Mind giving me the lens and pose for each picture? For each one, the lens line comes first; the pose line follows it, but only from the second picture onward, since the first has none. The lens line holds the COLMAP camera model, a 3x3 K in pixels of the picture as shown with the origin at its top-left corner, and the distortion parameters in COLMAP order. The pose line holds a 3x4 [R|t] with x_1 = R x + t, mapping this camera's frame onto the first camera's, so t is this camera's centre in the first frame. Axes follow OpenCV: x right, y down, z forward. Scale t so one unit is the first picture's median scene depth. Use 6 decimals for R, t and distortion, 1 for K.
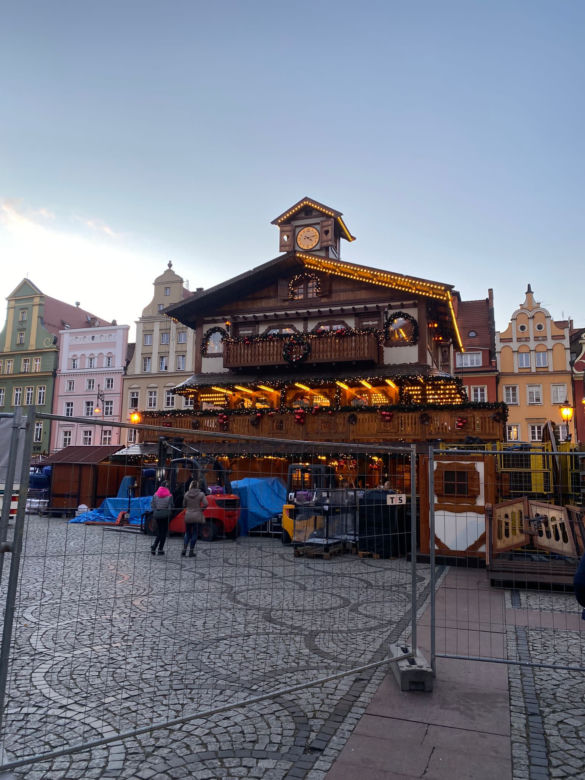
lens RADIAL K [[588.4, 0, 292.5], [0, 588.4, 390.0], [0, 0, 1]] dist [0.173068, -0.385083]
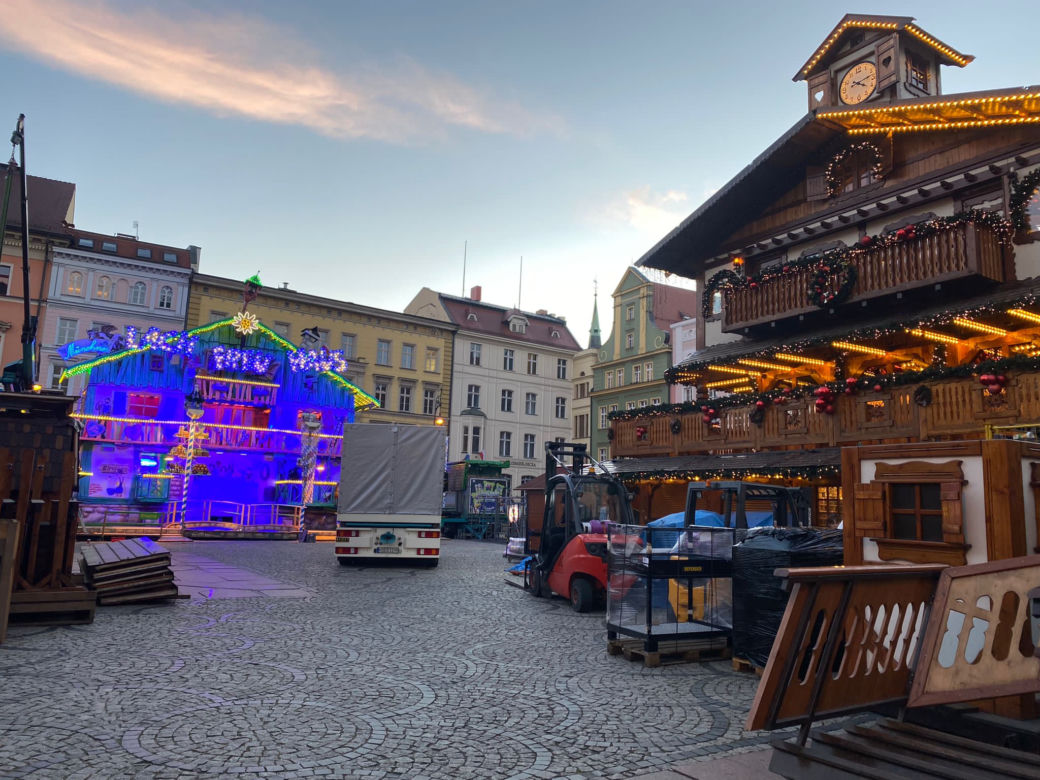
lens RADIAL K [[785.2, 0, 542.4], [0, 785.2, 387.5], [0, 0, 1]] dist [0.004092, -0.000220]
pose [[0.786105, -0.091420, -0.611295, 0.219037], [0.077811, 0.995770, -0.048856, 0.042203], [0.613176, -0.009160, 0.789893, 0.230701]]
